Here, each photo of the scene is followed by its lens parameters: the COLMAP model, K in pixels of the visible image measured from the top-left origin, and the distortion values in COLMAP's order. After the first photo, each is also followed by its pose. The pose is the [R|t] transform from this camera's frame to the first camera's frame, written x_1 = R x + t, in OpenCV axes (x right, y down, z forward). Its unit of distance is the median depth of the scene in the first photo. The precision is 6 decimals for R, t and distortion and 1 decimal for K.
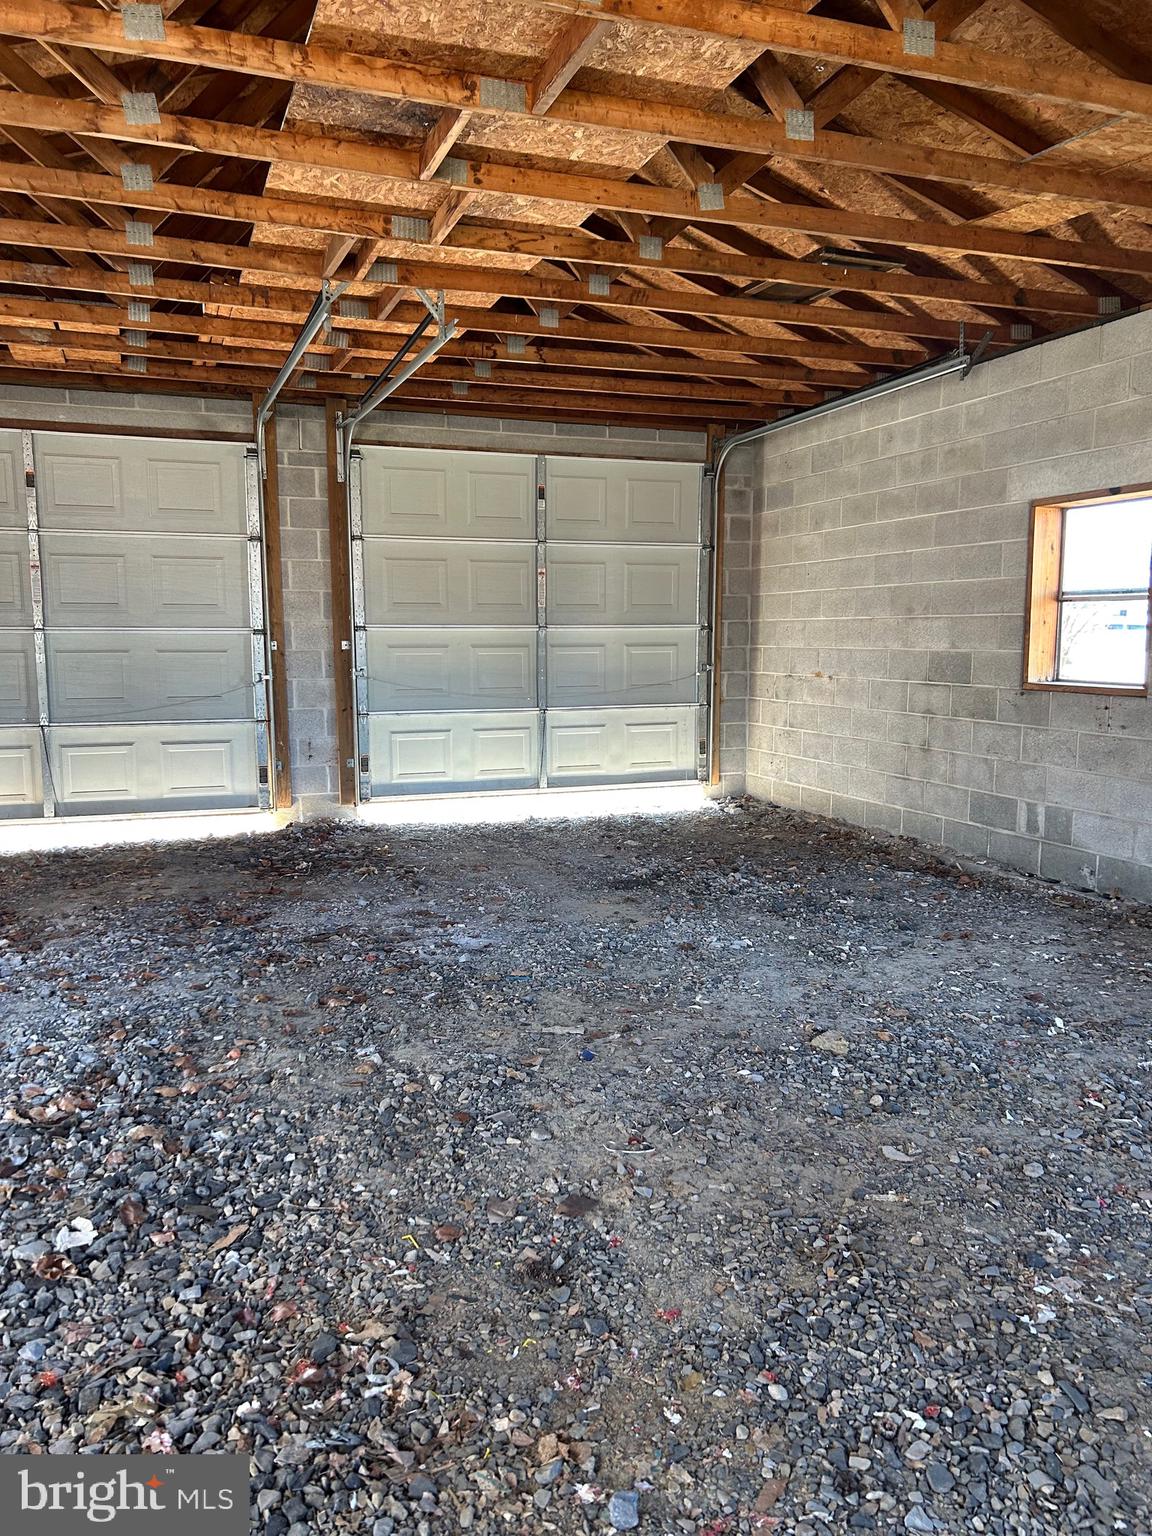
lens RADIAL K [[1150.9, 0, 566.2], [0, 1150.9, 774.0], [0, 0, 1]] dist [0.093619, -0.001807]
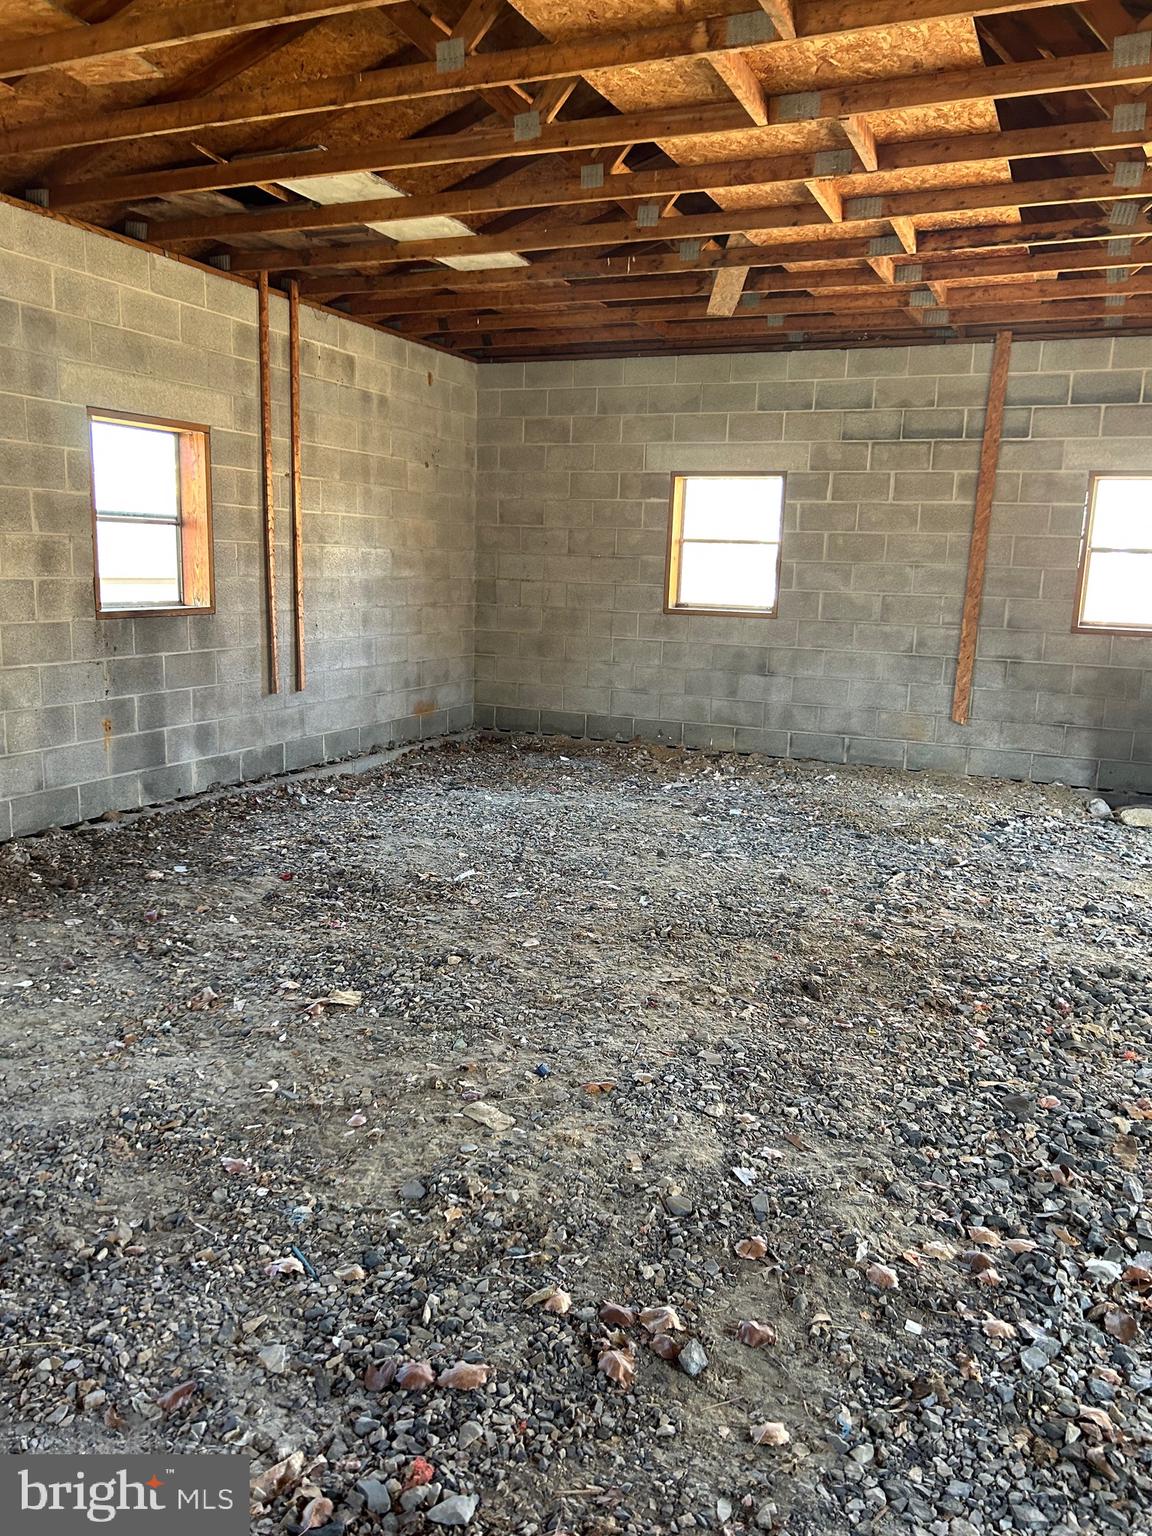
lens RADIAL K [[1272.1, 0, 576.0], [0, 1272.1, 768.0], [0, 0, 1]] dist [-0.009605, -0.003772]
pose [[-0.707612, -0.149607, 0.690582, -0.594166], [0.076063, 0.955522, 0.284942, -0.227975], [-0.702496, 0.254156, -0.664759, 1.505189]]
